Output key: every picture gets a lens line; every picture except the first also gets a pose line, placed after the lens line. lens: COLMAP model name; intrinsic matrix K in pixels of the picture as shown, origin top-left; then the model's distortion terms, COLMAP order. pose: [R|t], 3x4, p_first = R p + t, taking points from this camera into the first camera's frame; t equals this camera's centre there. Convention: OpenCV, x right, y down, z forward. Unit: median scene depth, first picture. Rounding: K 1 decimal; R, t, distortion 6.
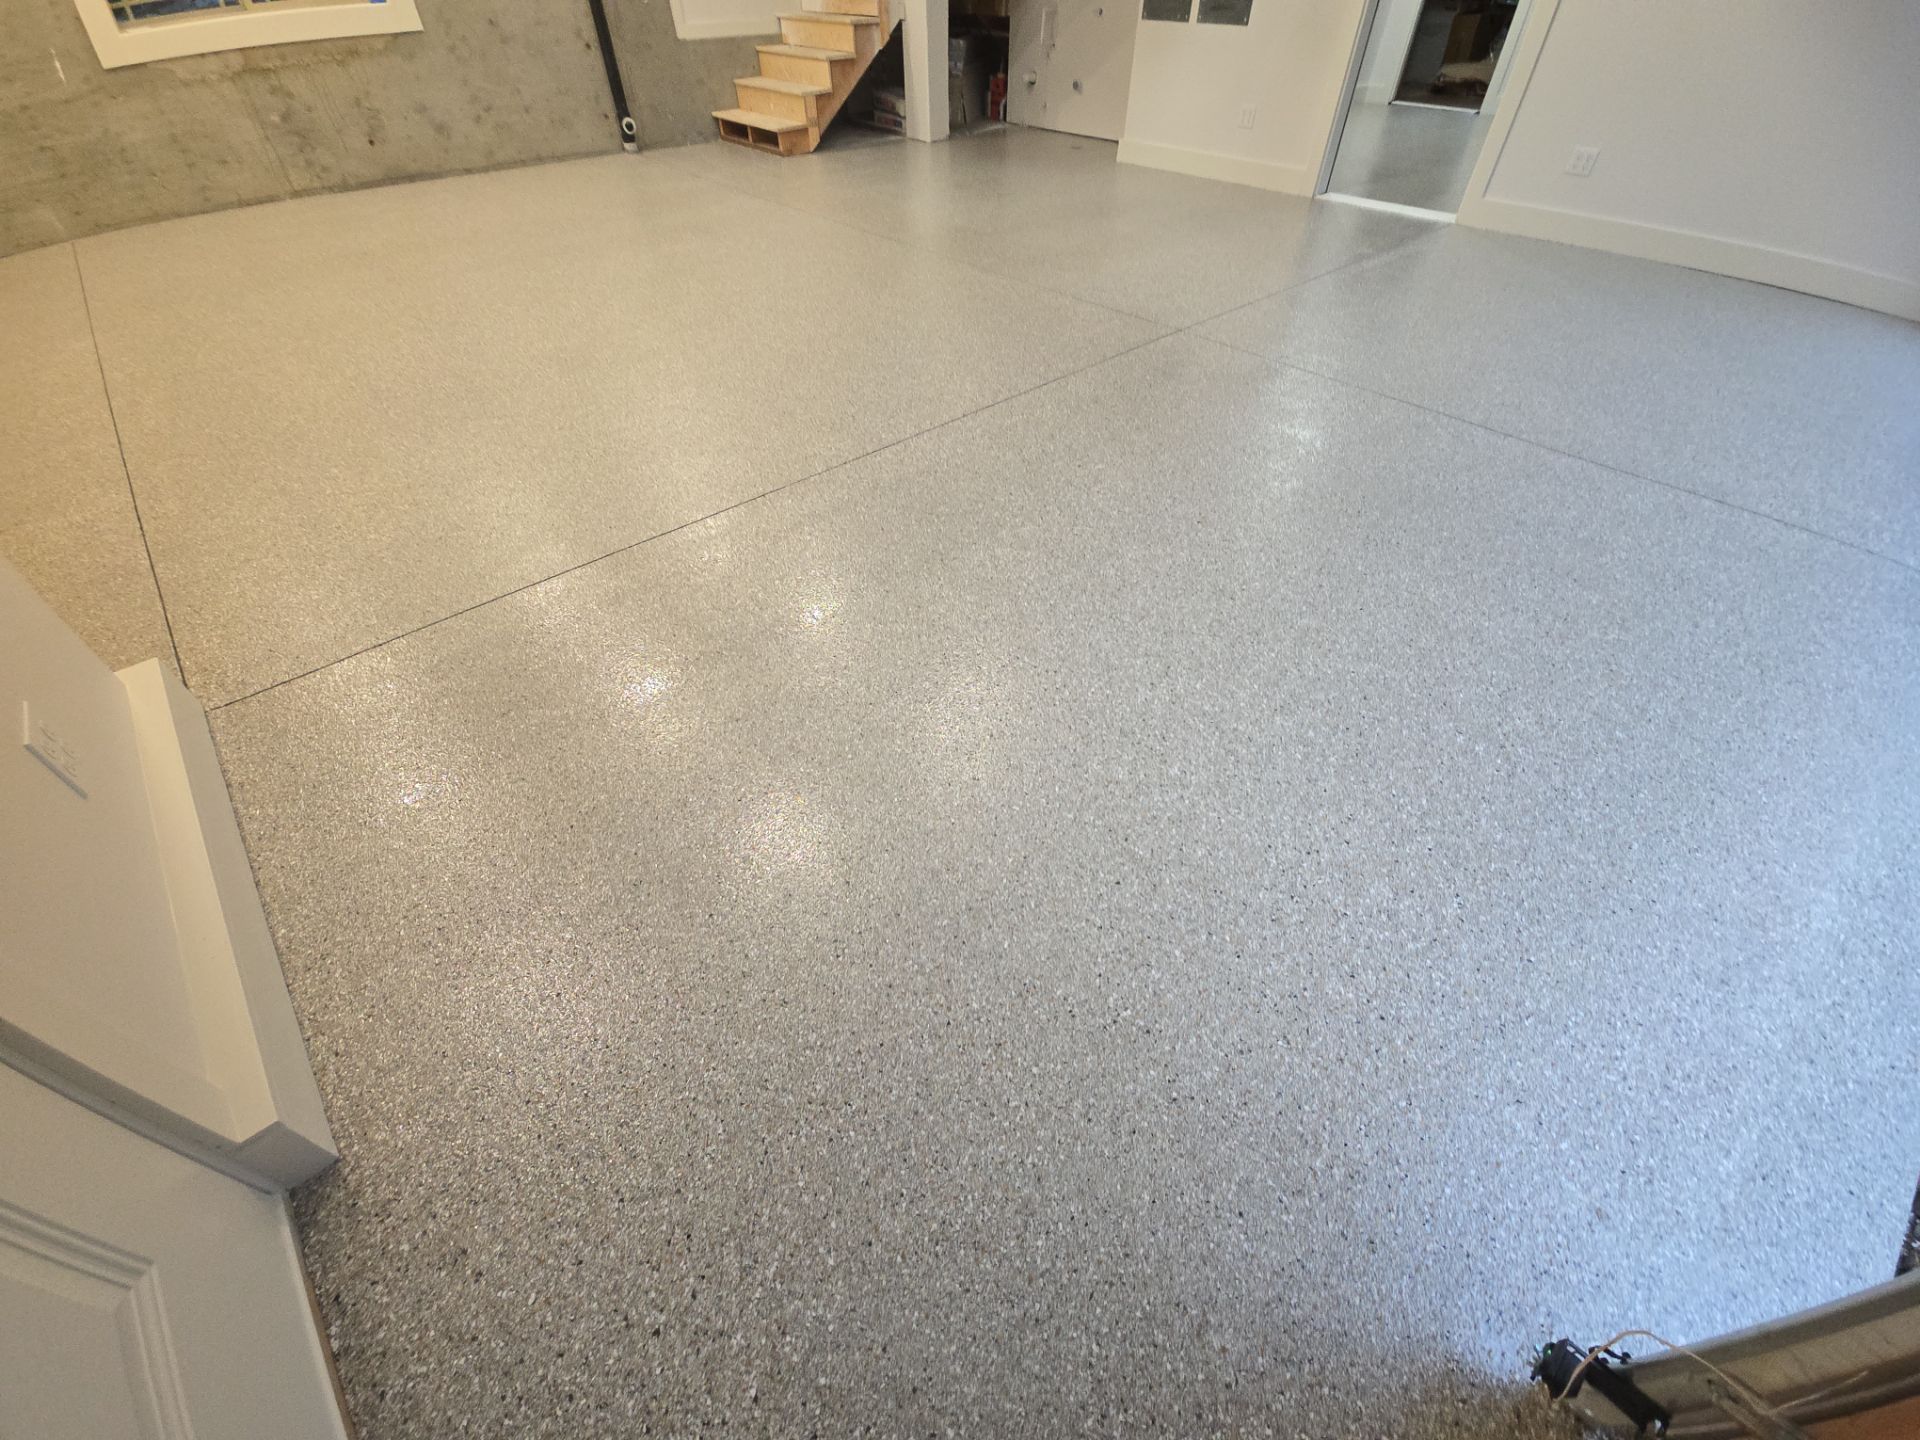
lens RADIAL K [[786.3, 0, 1037.0], [0, 786.3, 754.5], [0, 0, 1]] dist [0.001842, -0.007576]
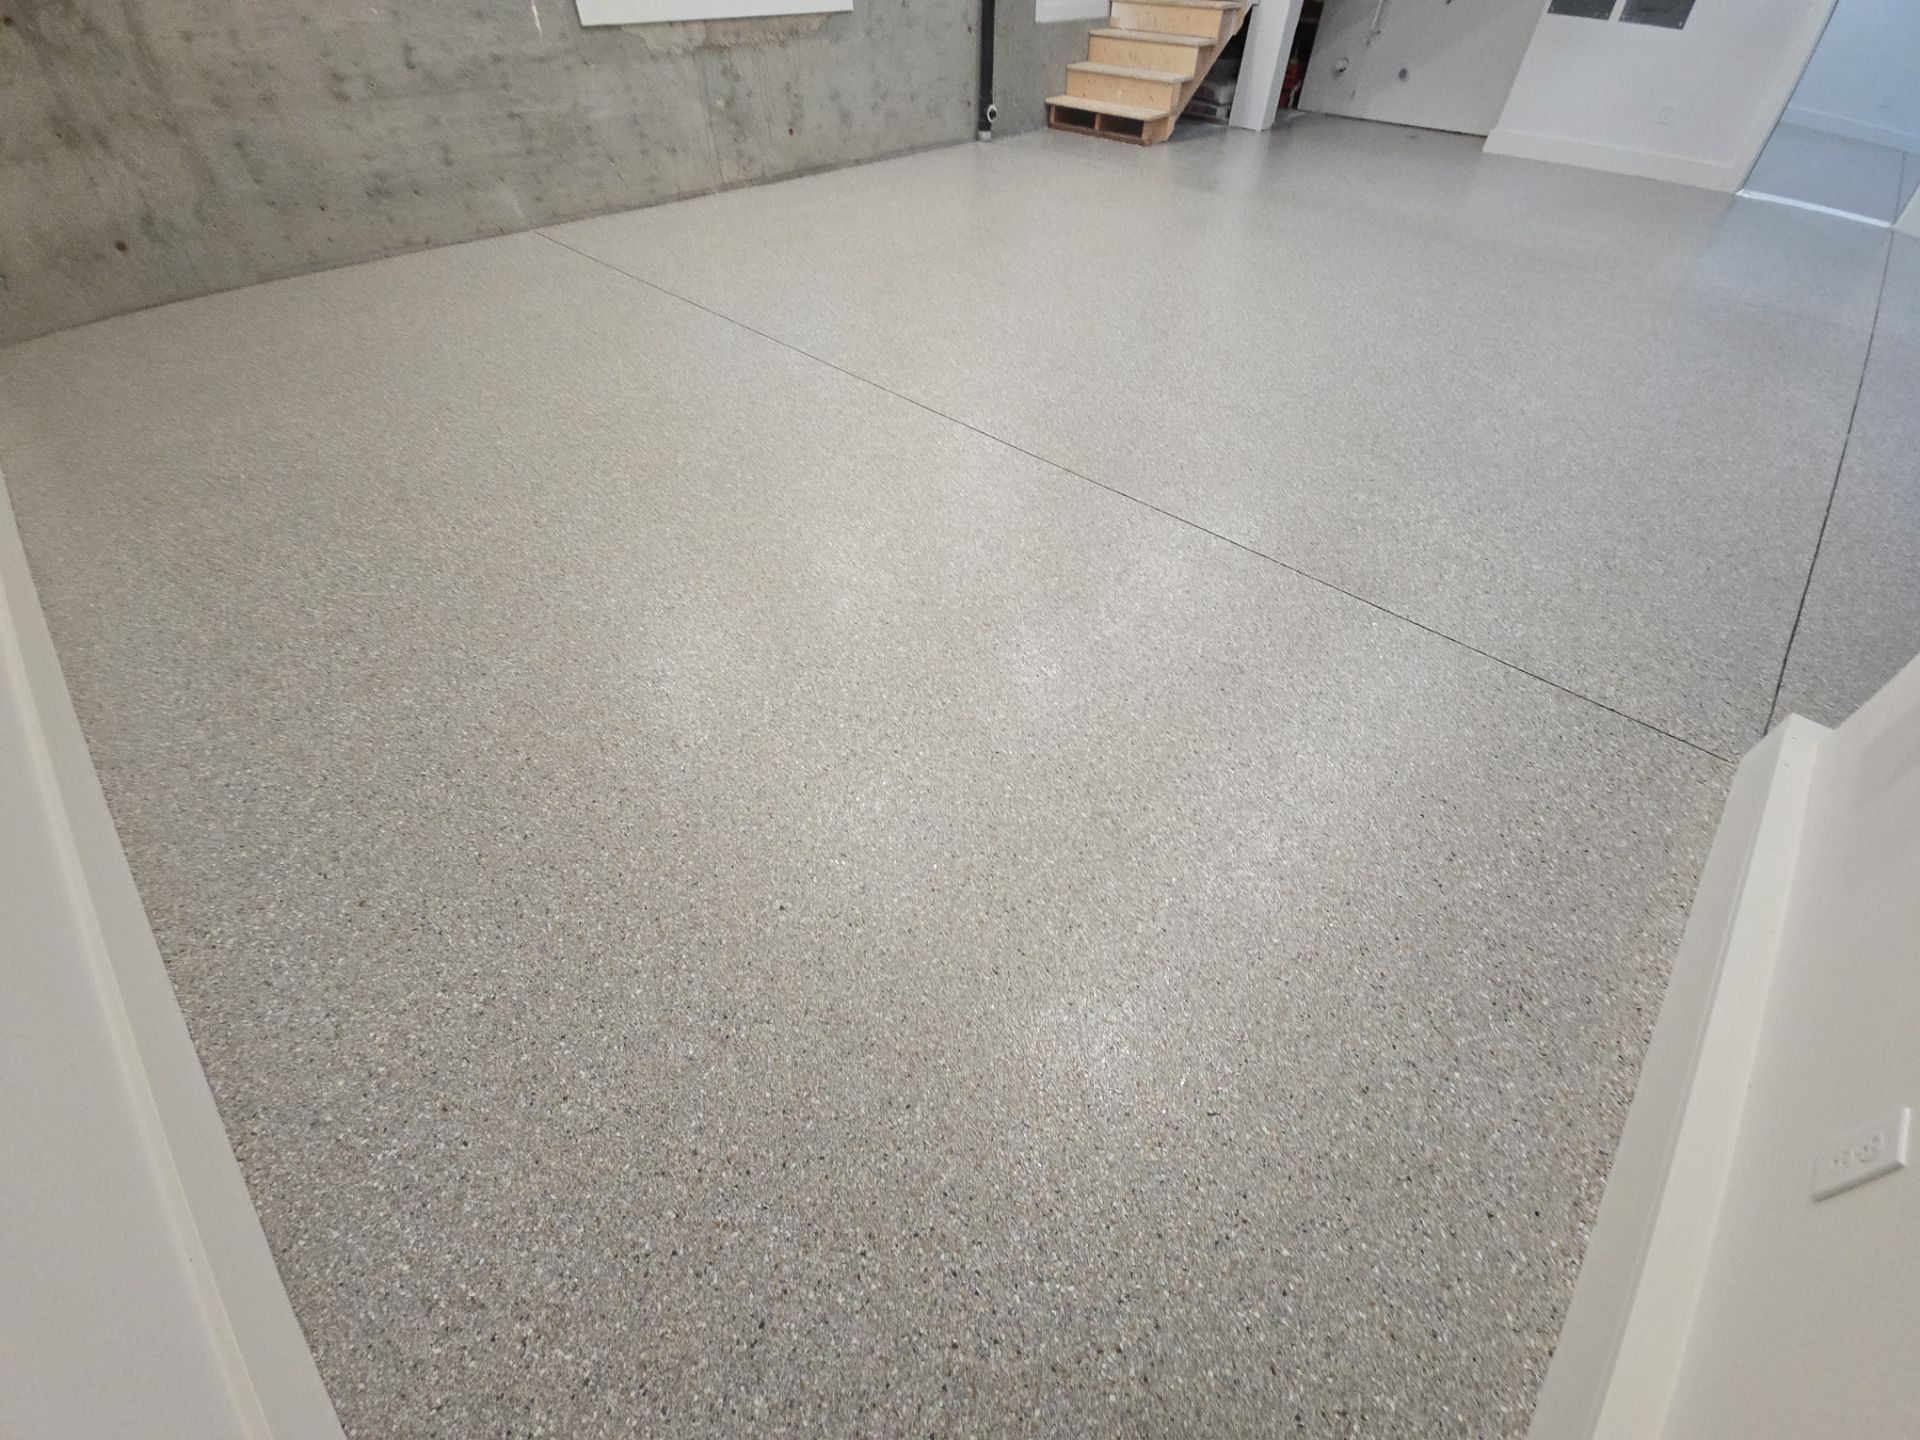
lens RADIAL K [[786.3, 0, 1011.4], [0, 786.3, 750.6], [0, 0, 1]] dist [0.001842, -0.007576]
pose [[0.996525, -0.054661, 0.062852, -0.641599], [0.053410, 0.998343, 0.021420, -0.044526], [-0.063918, -0.017989, 0.997793, 0.024063]]
